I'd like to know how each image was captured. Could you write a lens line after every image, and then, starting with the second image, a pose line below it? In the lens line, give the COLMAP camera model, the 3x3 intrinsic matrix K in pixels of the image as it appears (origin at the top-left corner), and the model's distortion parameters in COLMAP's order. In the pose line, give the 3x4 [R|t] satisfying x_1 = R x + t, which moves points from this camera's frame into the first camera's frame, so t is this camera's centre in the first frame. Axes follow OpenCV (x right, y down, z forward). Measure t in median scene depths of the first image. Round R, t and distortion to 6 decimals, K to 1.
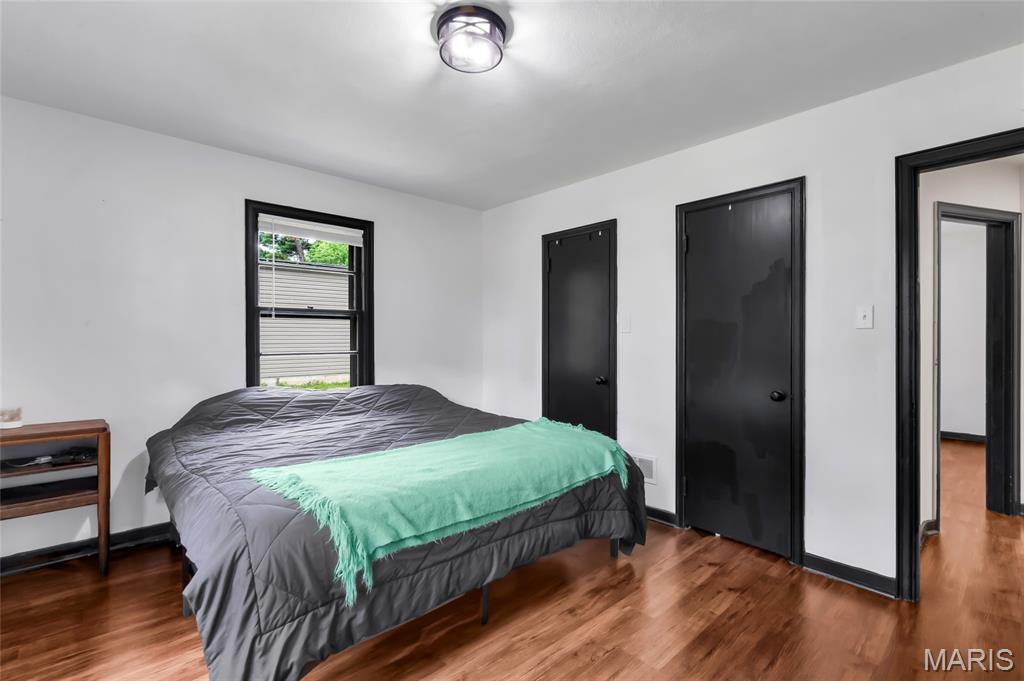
lens RADIAL K [[476.4, 0, 510.0], [0, 476.4, 340.1], [0, 0, 1]] dist [-0.005551, -0.000409]
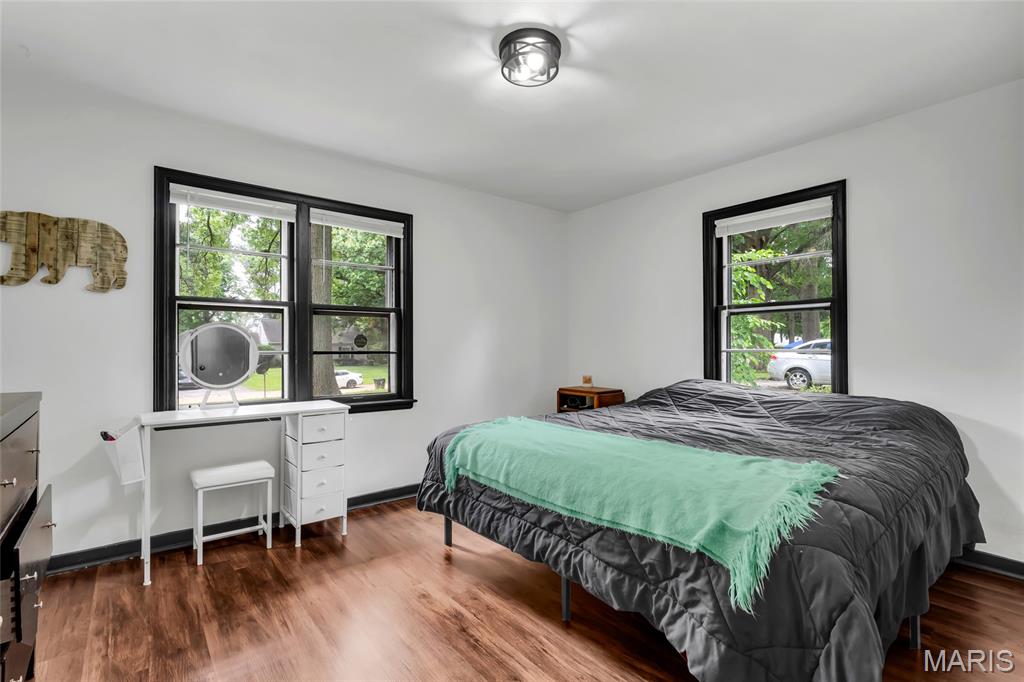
lens RADIAL K [[476.4, 0, 507.5], [0, 476.4, 342.3], [0, 0, 1]] dist [-0.005551, -0.000409]
pose [[-0.075403, -0.011627, -0.997085, 0.949002], [-0.005135, 0.999923, -0.011271, 0.040139], [0.997140, 0.004270, -0.075457, 0.966617]]
